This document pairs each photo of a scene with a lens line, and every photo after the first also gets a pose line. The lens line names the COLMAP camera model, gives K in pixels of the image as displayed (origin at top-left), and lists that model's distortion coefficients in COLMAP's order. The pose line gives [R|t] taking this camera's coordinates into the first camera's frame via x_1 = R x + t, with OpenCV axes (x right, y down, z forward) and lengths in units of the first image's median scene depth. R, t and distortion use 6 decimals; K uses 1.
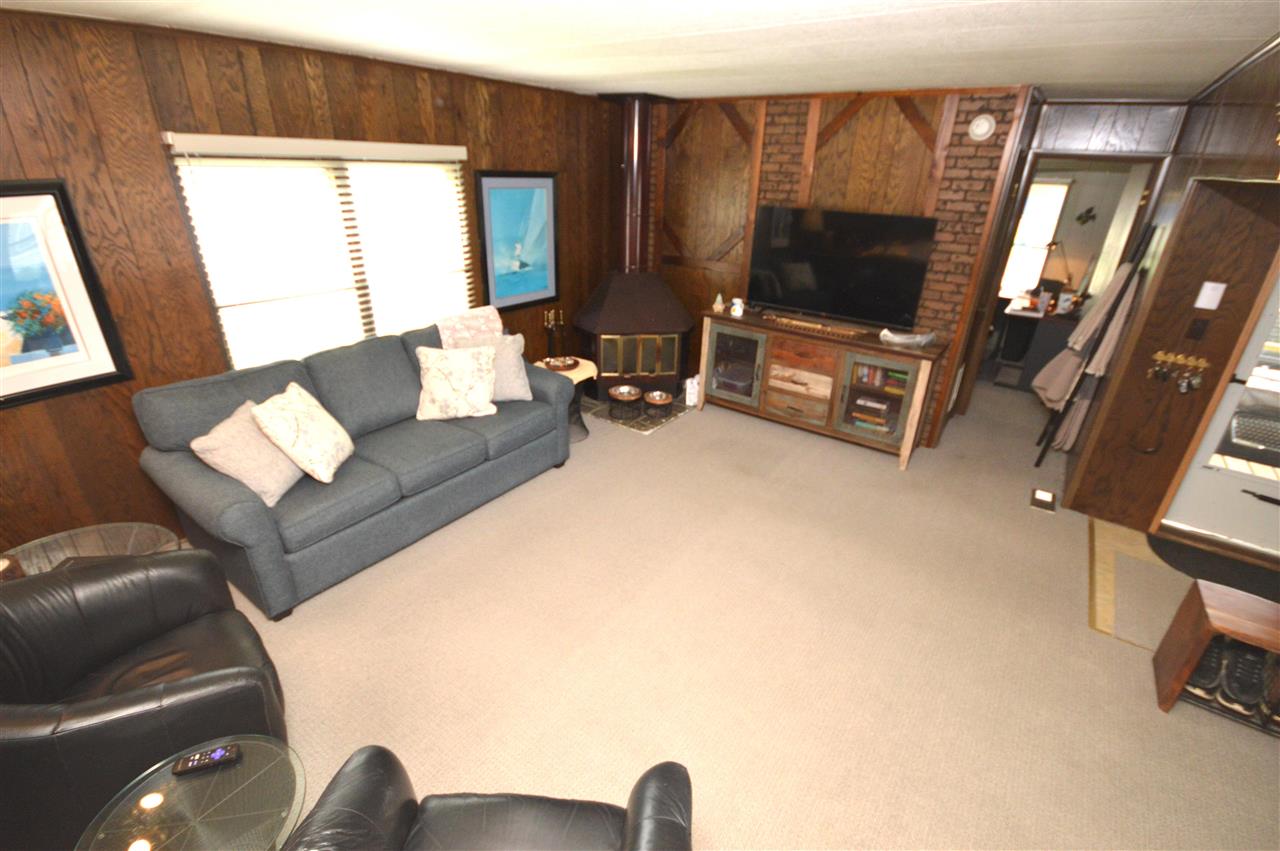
lens RADIAL K [[565.1, 0, 643.9], [0, 565.1, 424.3], [0, 0, 1]] dist [0.005439, -0.011761]
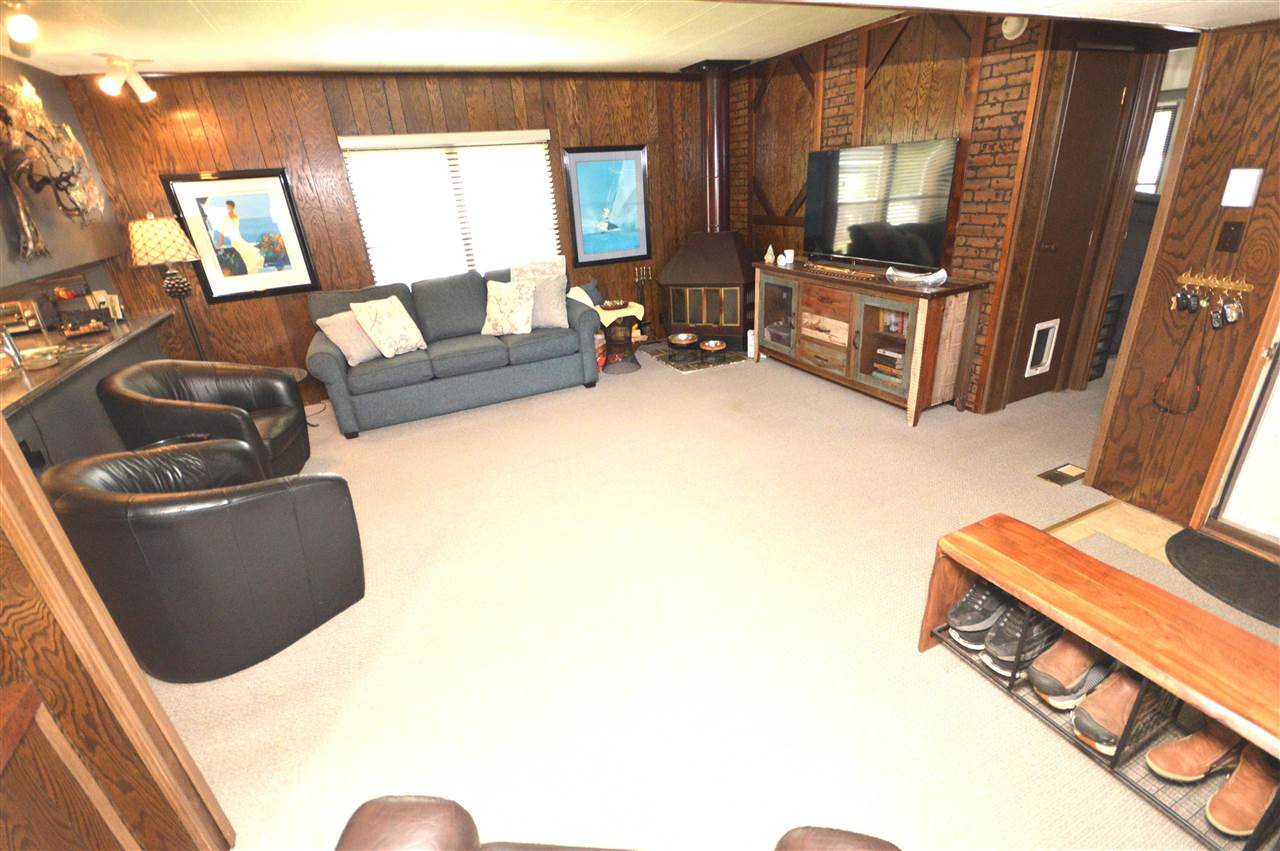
lens RADIAL K [[567.7, 0, 647.2], [0, 567.7, 424.0], [0, 0, 1]] dist [0.017795, -0.017394]
pose [[0.867448, 0.115457, -0.483946, 0.558491], [-0.121223, 0.992434, 0.019484, 0.115758], [0.482534, 0.041764, 0.874881, 0.004004]]
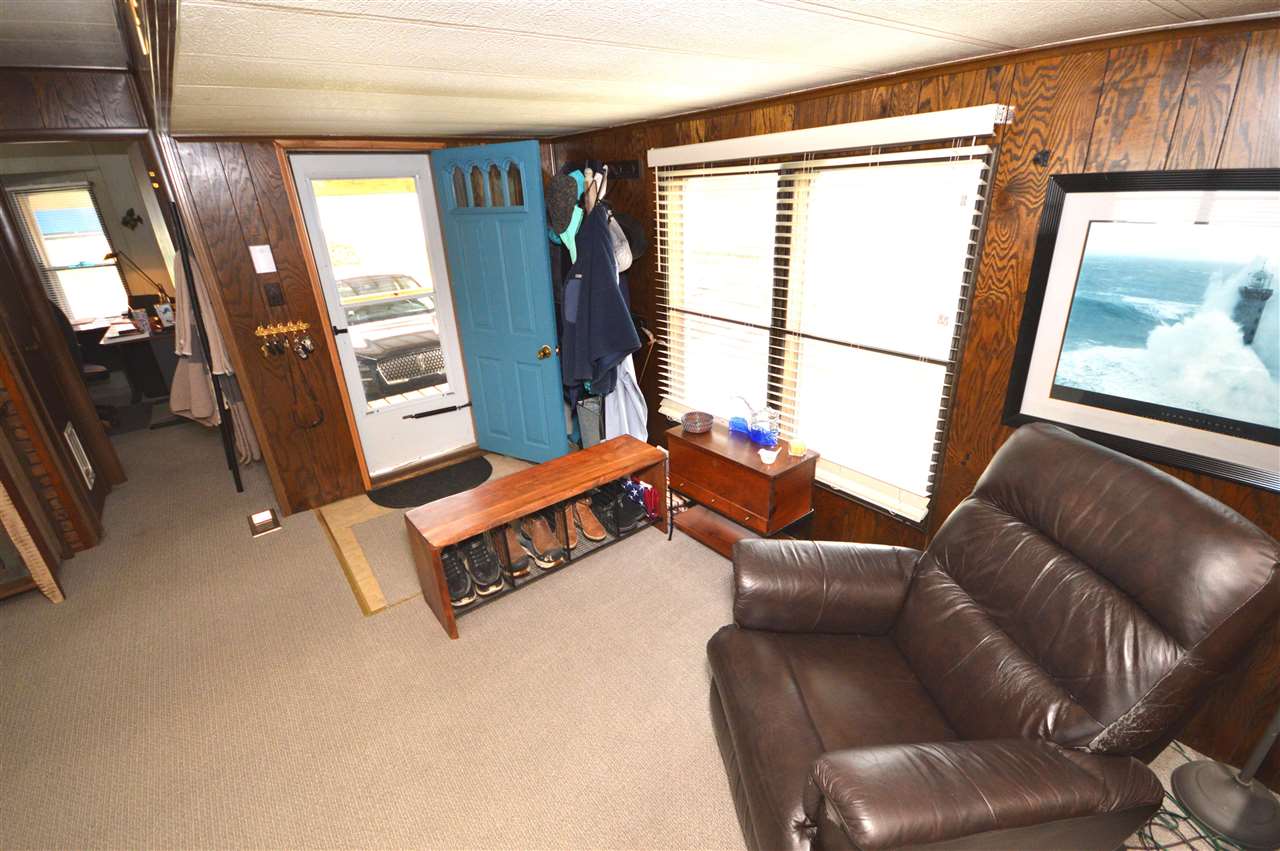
lens RADIAL K [[565.1, 0, 643.9], [0, 565.1, 424.3], [0, 0, 1]] dist [0.005439, -0.011761]
pose [[0.270236, -0.412301, 0.870046, 0.169983], [0.446561, 0.854262, 0.266119, 0.035960], [-0.852969, 0.316614, 0.414970, 0.096529]]
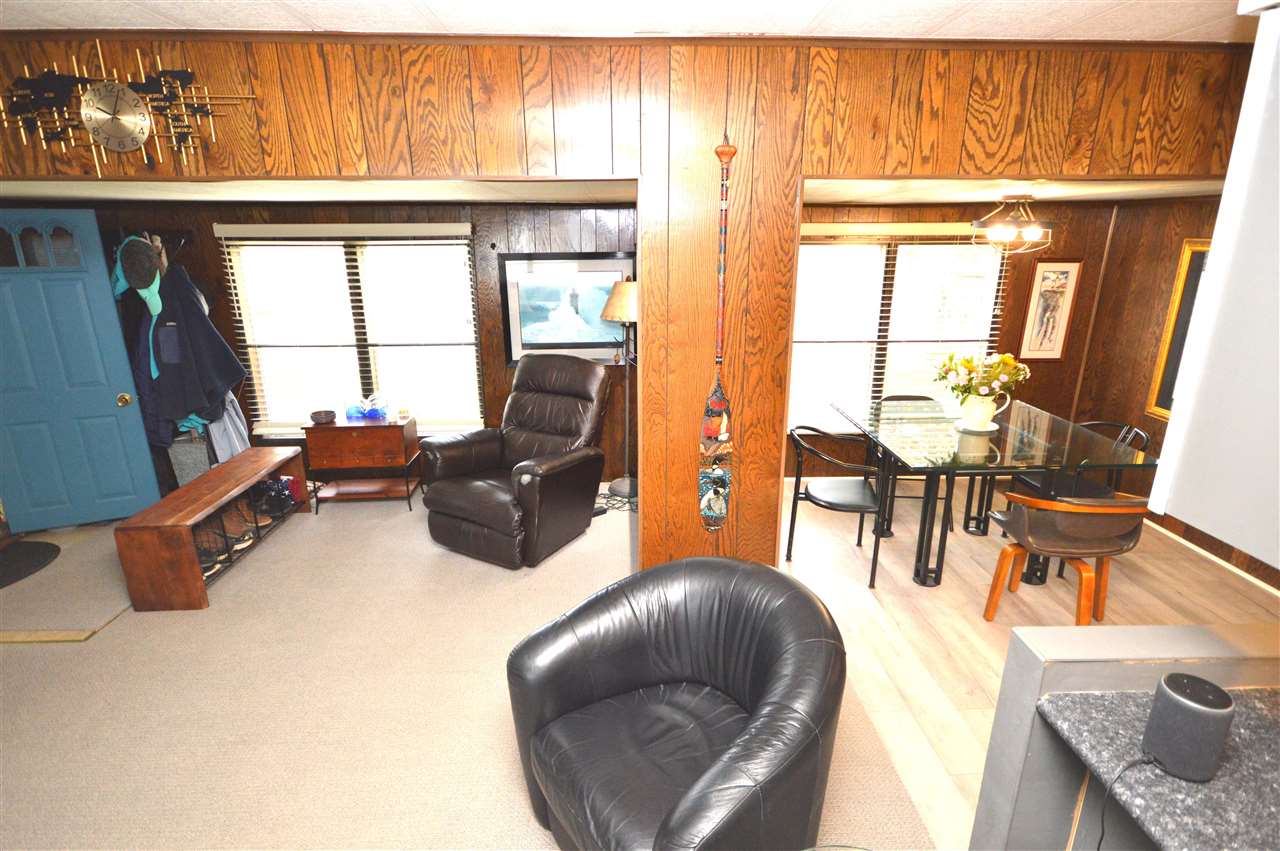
lens RADIAL K [[696.9, 0, 640.0], [0, 696.9, 425.5], [0, 0, 1]] dist [0.014875, 0.000925]
pose [[-0.616556, -0.238917, 0.750185, -0.353248], [0.314239, 0.798981, 0.512722, -0.150598], [-0.721881, 0.551859, -0.417539, 0.397093]]
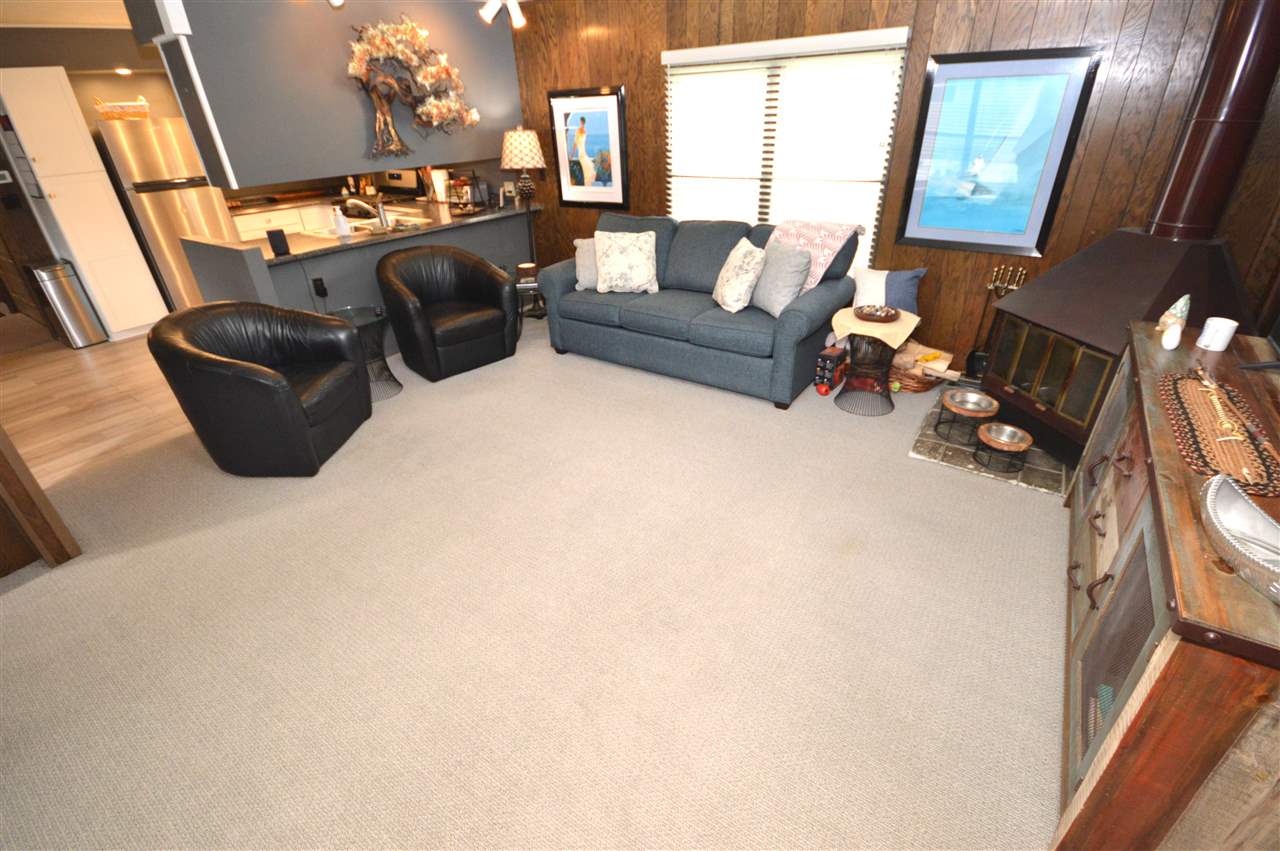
lens RADIAL K [[554.9, 0, 640.0], [0, 554.9, 425.5], [0, 0, 1]] dist [-0.000485, -0.012190]
pose [[0.016985, 0.461802, -0.886821, 0.646321], [-0.386014, 0.821212, 0.420243, -0.188090], [0.922337, 0.335187, 0.192210, 0.649587]]
